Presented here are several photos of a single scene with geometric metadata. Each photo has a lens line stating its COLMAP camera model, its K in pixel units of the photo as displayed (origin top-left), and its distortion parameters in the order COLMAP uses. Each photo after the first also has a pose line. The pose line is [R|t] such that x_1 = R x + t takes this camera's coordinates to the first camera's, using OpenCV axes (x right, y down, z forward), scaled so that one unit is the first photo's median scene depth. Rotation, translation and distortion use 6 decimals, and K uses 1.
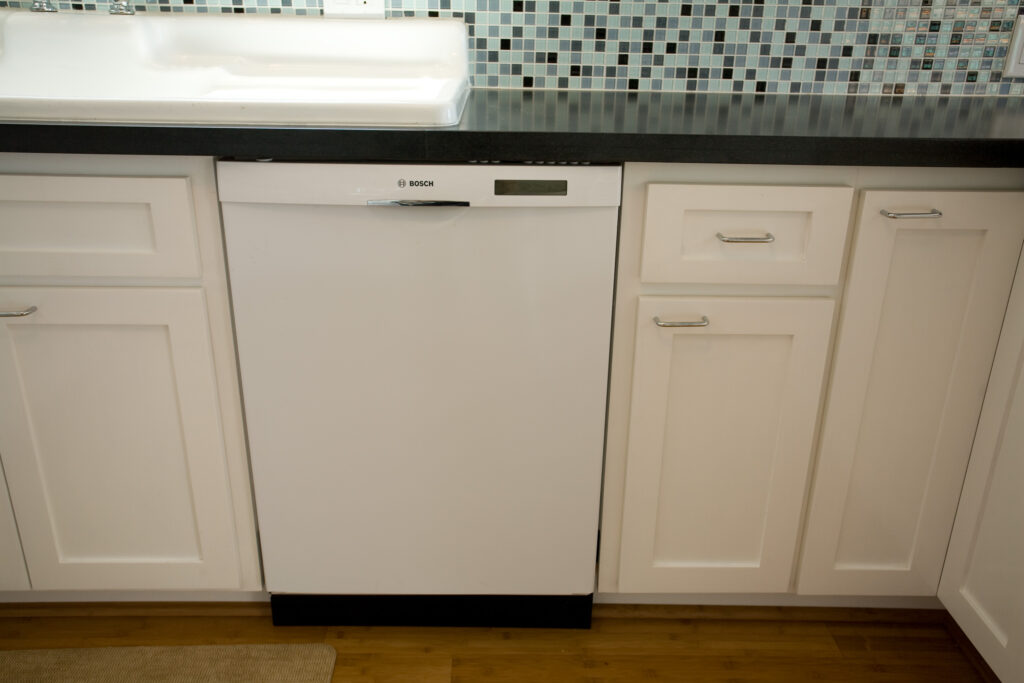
lens RADIAL K [[820.8, 0, 510.6], [0, 820.8, 348.4], [0, 0, 1]] dist [-0.011854, 0.031092]
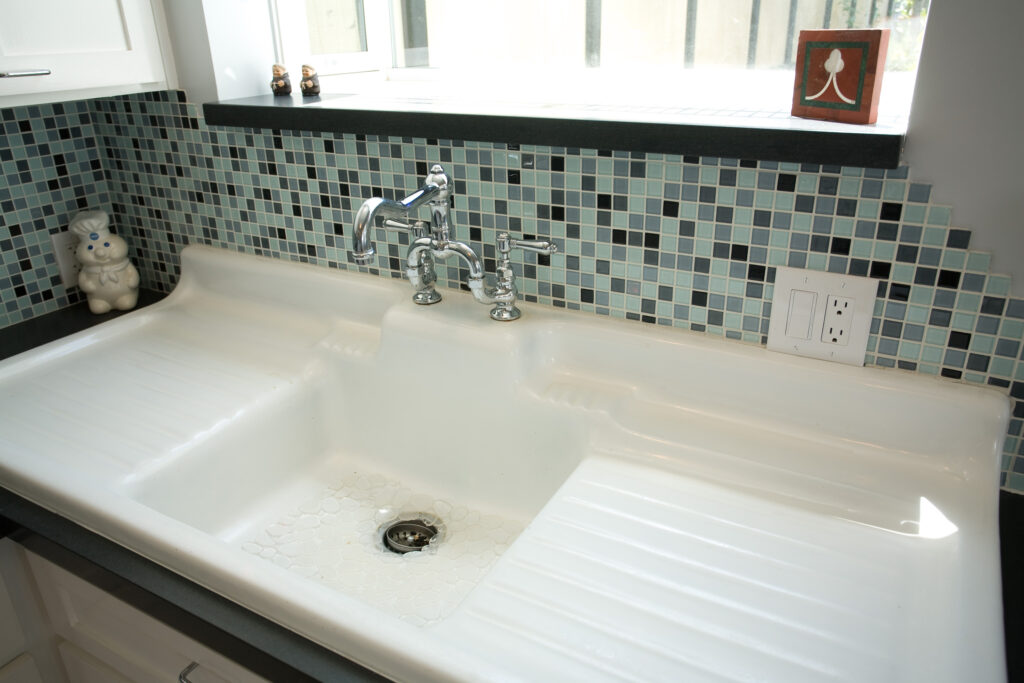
lens RADIAL K [[724.8, 0, 514.0], [0, 724.8, 333.0], [0, 0, 1]] dist [-0.021145, 0.022532]
pose [[0.862256, 0.168426, -0.477647, -0.121280], [-0.154383, 0.985610, 0.068846, -0.416083], [0.482369, 0.014378, 0.875850, 0.367360]]
